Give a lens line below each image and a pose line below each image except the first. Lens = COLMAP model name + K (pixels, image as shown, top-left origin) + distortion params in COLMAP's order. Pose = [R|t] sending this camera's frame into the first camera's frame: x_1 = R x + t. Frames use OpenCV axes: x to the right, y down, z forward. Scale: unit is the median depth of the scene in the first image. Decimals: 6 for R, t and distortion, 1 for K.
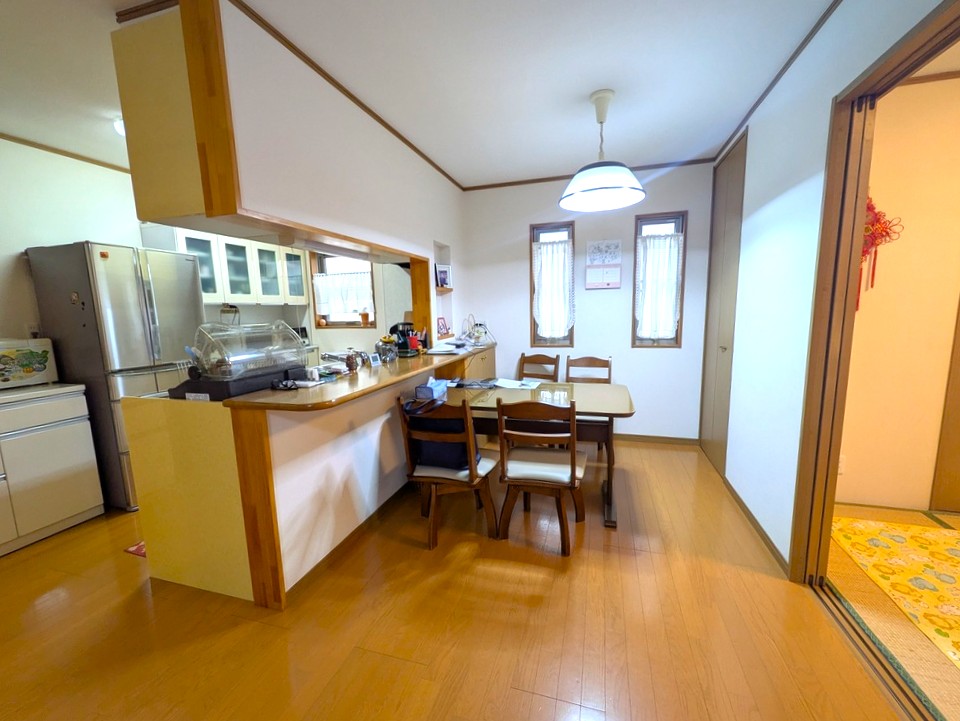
lens RADIAL K [[392.8, 0, 480.0], [0, 392.8, 360.5], [0, 0, 1]] dist [0.000209, 0.000072]
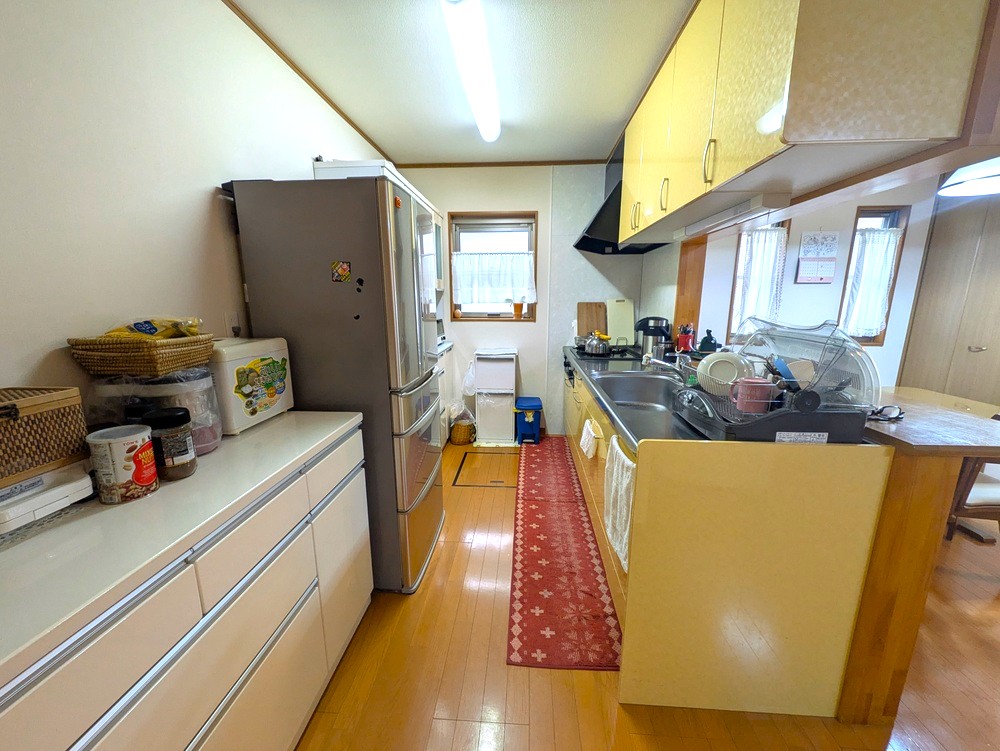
lens RADIAL K [[400.6, 0, 500.0], [0, 400.6, 375.5], [0, 0, 1]] dist [-0.001071, -0.000240]
pose [[0.974343, -0.017919, 0.224356, -0.654000], [0.004789, 0.998251, 0.058930, -0.023967], [-0.225019, -0.056344, 0.972724, 0.233996]]
